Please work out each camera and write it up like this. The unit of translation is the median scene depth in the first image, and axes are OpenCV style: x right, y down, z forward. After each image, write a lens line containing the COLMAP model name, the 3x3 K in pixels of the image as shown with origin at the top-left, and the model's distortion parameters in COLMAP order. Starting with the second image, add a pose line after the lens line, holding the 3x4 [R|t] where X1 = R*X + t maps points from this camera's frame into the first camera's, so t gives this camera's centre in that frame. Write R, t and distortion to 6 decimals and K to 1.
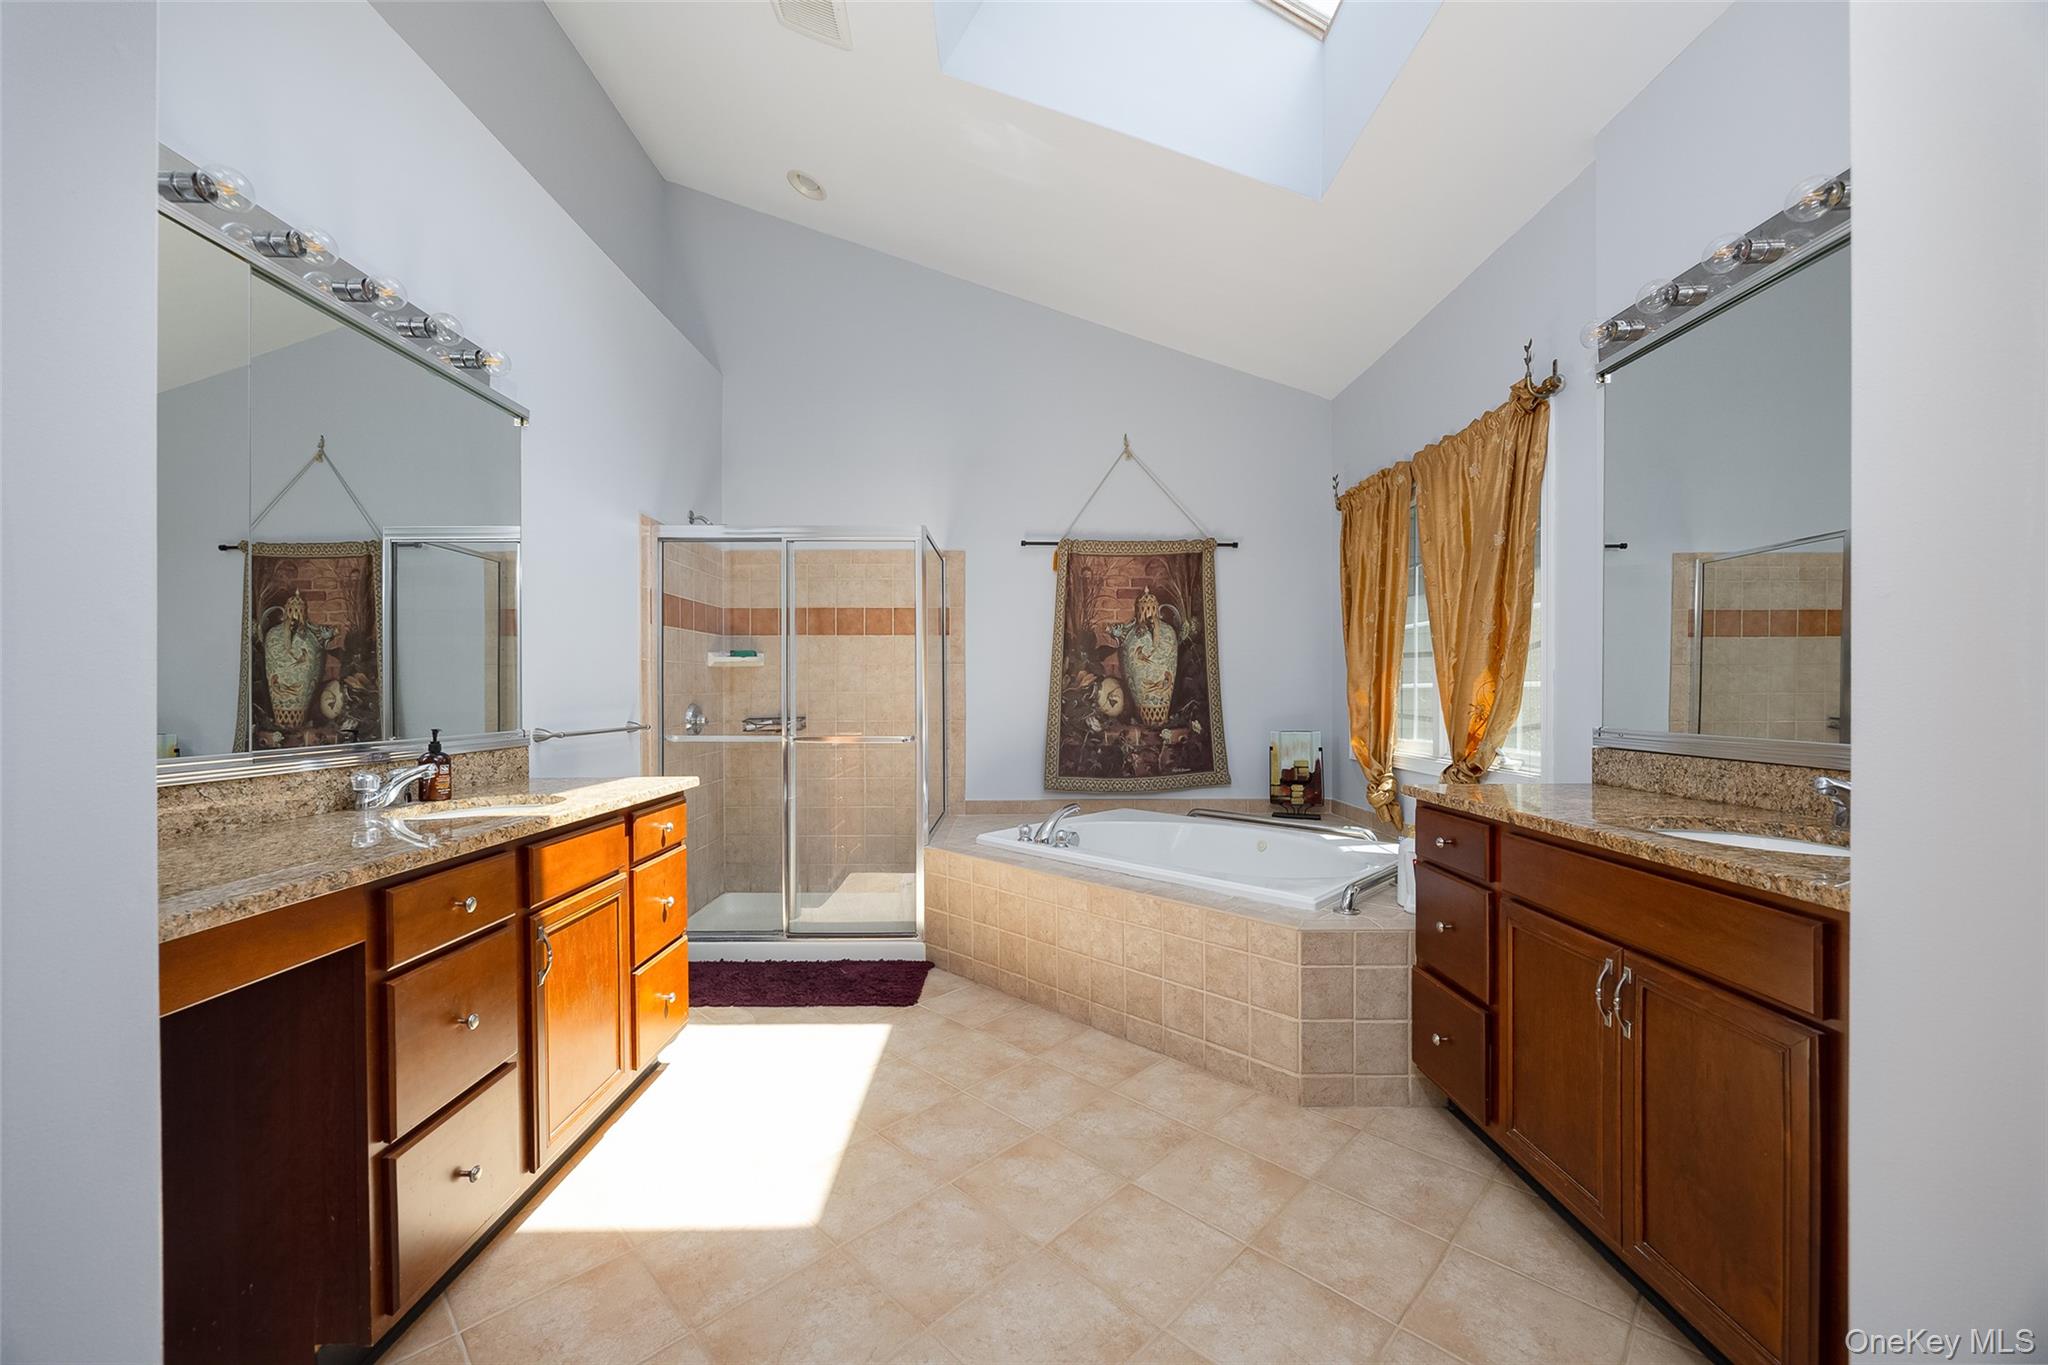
lens RADIAL K [[795.6, 0, 1026.3], [0, 795.6, 667.0], [0, 0, 1]] dist [0.000006, 0.000012]
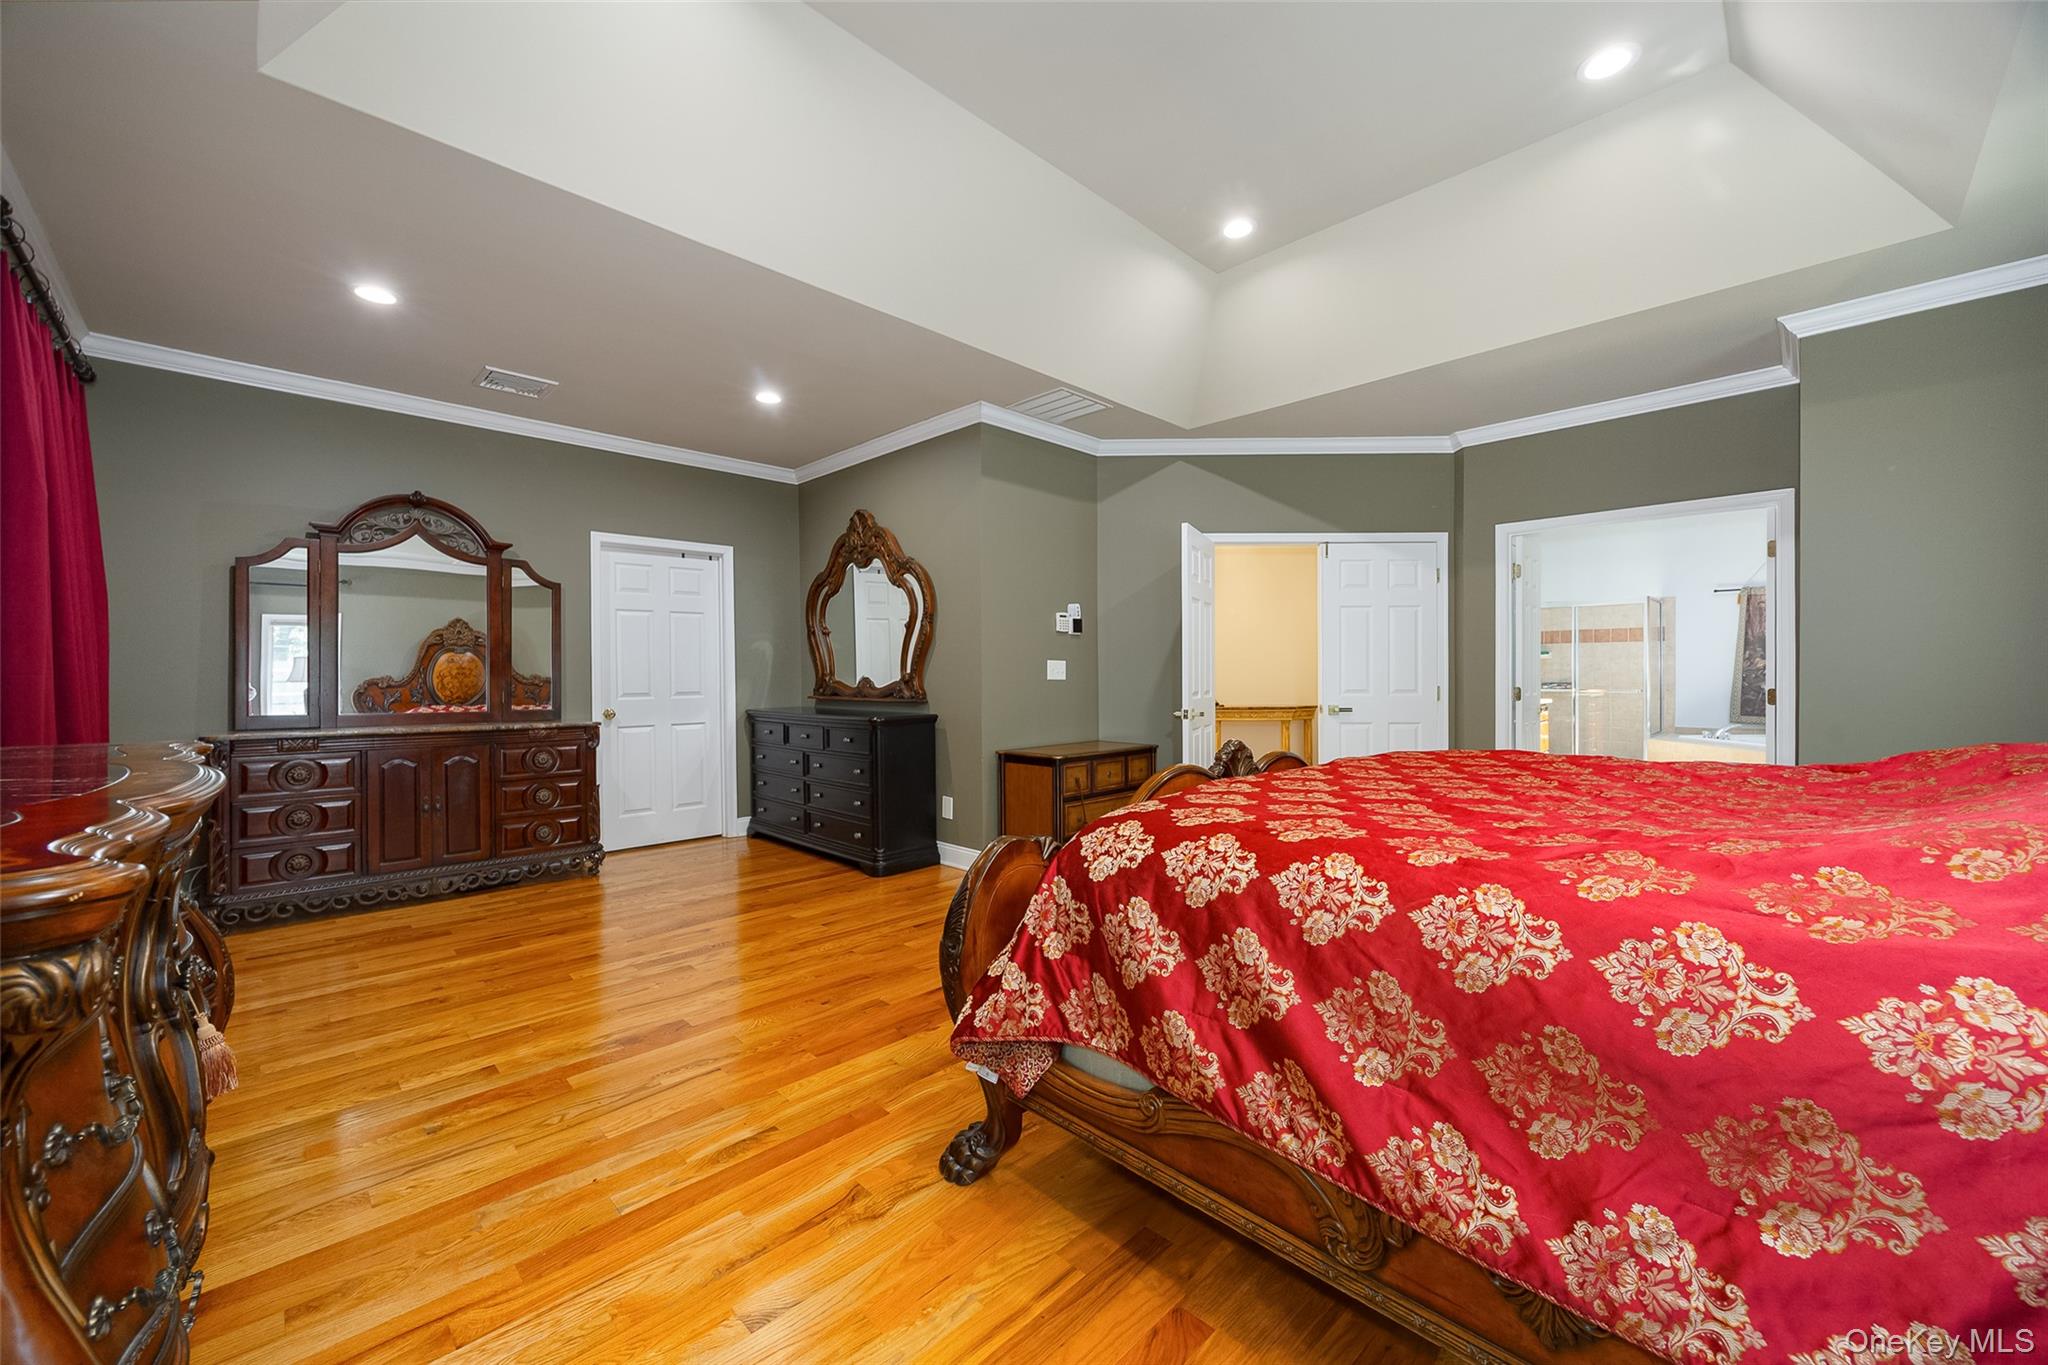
lens RADIAL K [[795.6, 0, 1023.7], [0, 795.6, 676.8], [0, 0, 1]] dist [0.000006, 0.000012]
pose [[0.711479, 0.004461, -0.702693, 0.156638], [-0.009114, 0.999954, -0.002879, 0.068528], [0.702649, 0.008453, 0.711487, -1.498097]]
